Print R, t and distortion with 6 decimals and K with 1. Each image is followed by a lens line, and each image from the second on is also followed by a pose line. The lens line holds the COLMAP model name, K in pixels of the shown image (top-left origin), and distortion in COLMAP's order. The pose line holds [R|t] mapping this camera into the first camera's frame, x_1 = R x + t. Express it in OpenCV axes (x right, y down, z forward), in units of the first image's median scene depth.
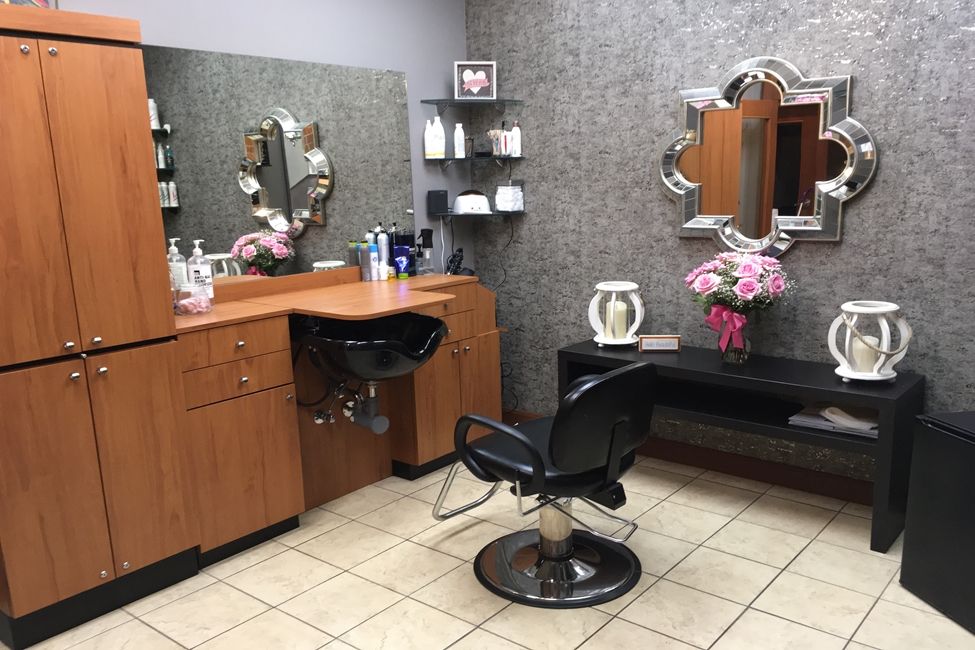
lens RADIAL K [[793.2, 0, 487.9], [0, 793.2, 356.3], [0, 0, 1]] dist [0.001952, -0.003858]
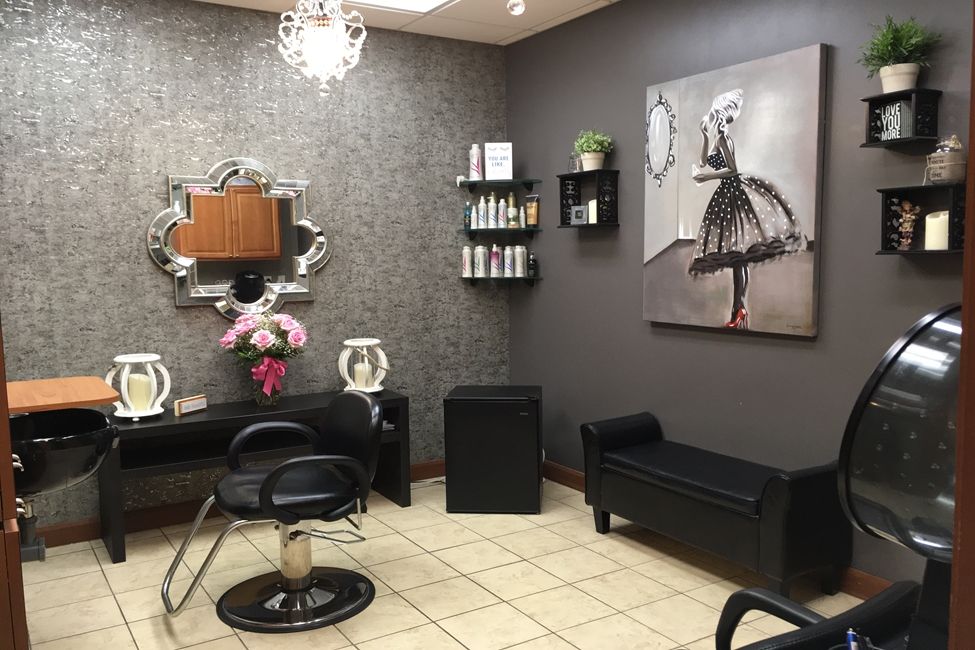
lens RADIAL K [[830.4, 0, 487.5], [0, 830.4, 325.0], [0, 0, 1]] dist [0.002547, 0.000187]
pose [[0.307621, -0.064662, 0.949309, -0.714292], [0.212525, 0.977153, -0.002309, -0.034381], [-0.927471, 0.202462, 0.314335, 0.264192]]
